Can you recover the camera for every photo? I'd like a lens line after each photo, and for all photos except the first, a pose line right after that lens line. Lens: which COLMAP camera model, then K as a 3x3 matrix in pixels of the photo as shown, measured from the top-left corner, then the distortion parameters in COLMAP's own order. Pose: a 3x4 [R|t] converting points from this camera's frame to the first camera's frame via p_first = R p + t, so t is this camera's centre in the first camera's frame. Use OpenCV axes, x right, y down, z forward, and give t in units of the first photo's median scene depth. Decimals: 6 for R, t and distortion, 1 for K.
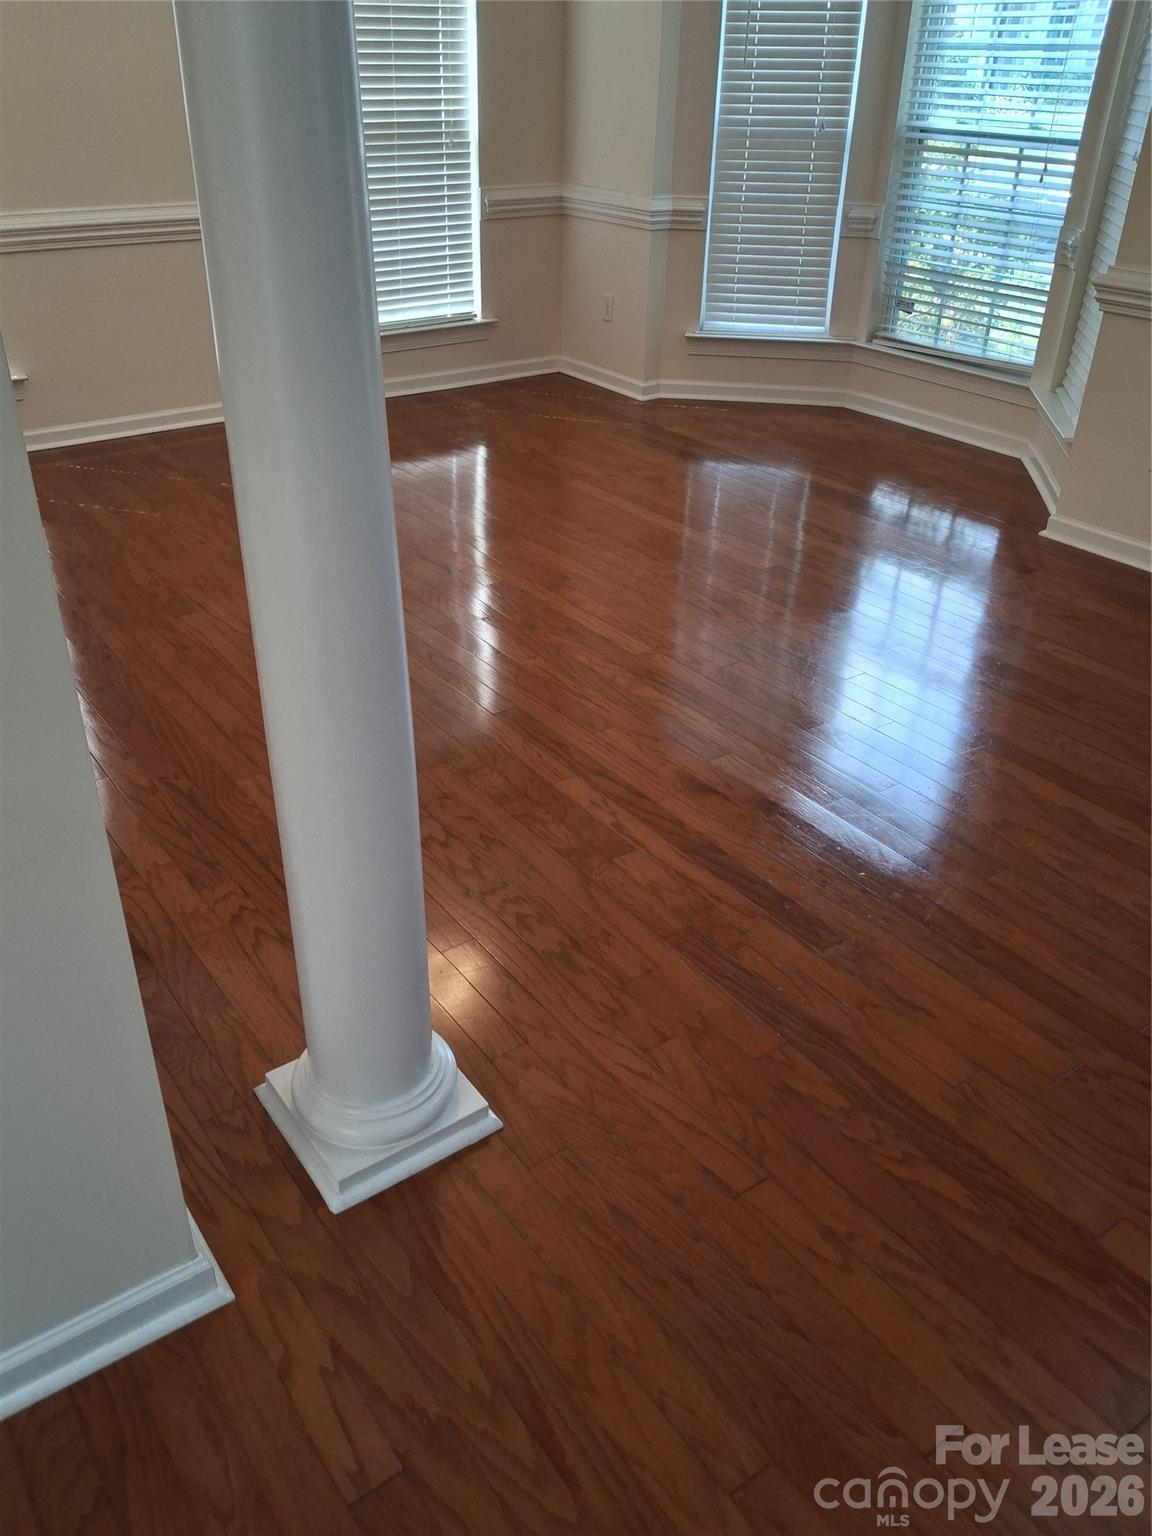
lens RADIAL K [[1200.6, 0, 573.8], [0, 1200.6, 763.6], [0, 0, 1]] dist [0.009892, -0.006921]
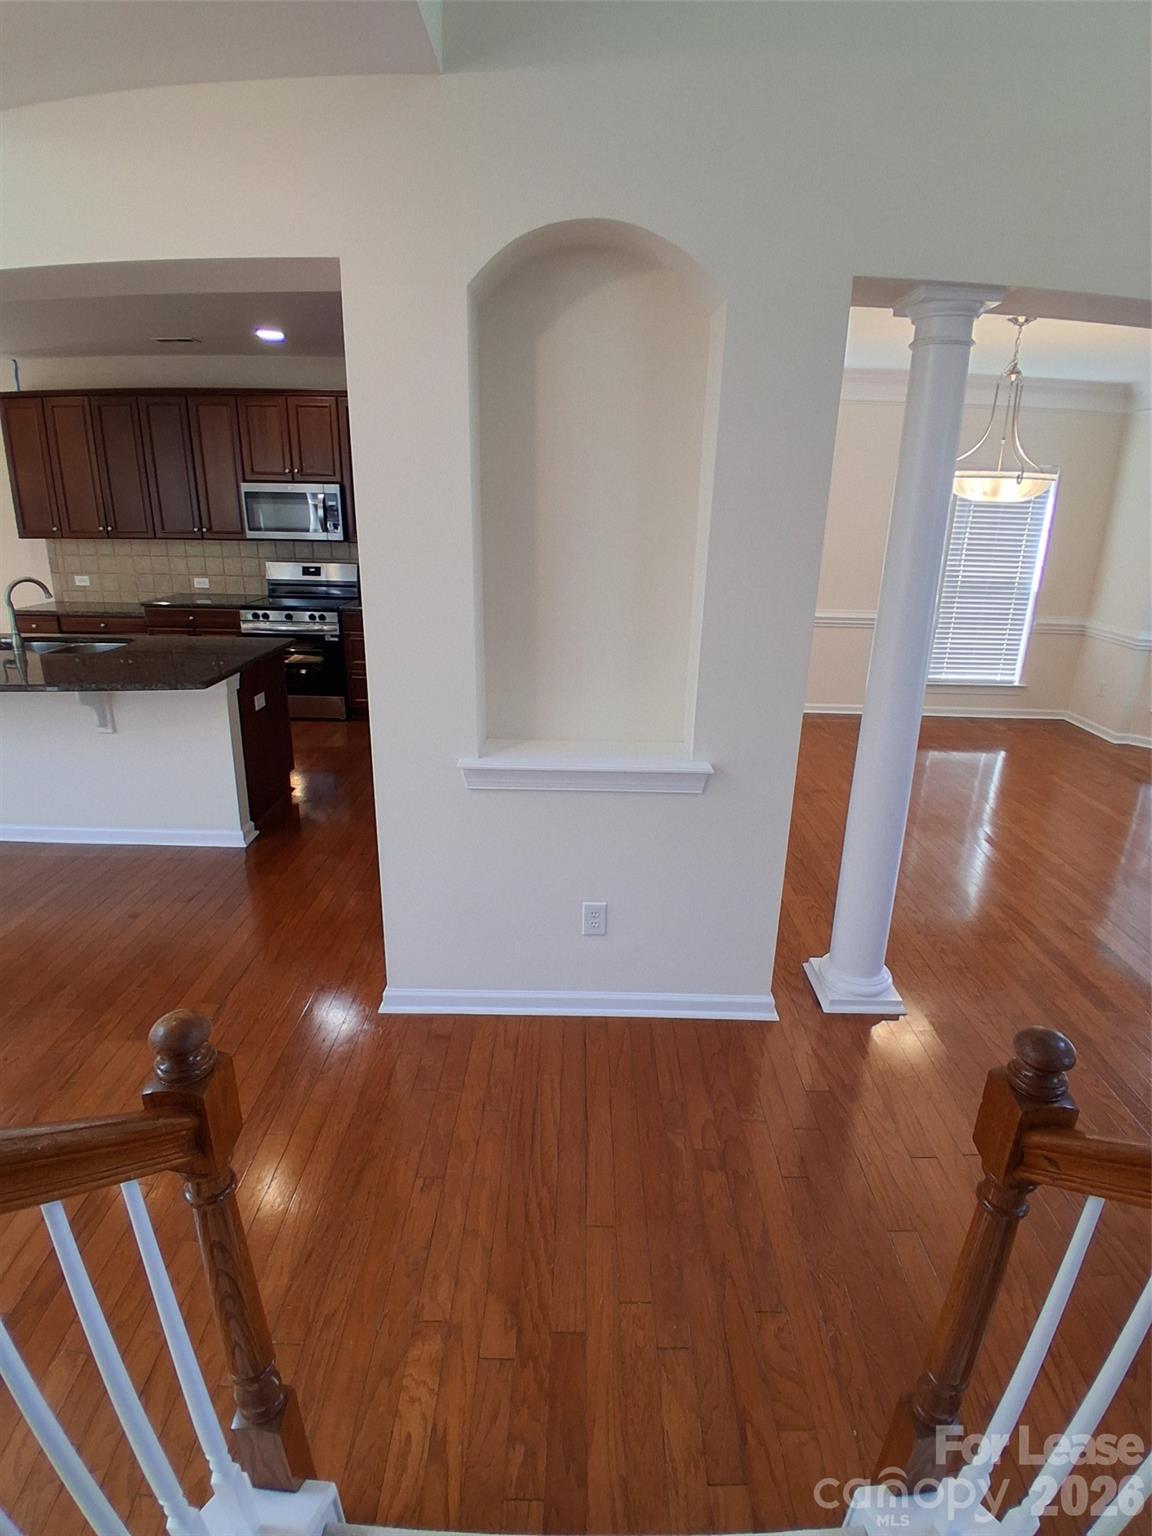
lens RADIAL K [[771.1, 0, 583.9], [0, 771.1, 753.4], [0, 0, 1]] dist [-0.019384, -0.000588]
pose [[0.807034, 0.198030, -0.556310, 0.062616], [-0.320768, 0.937994, -0.131436, 0.093761], [0.495787, 0.284519, 0.820514, -0.247063]]
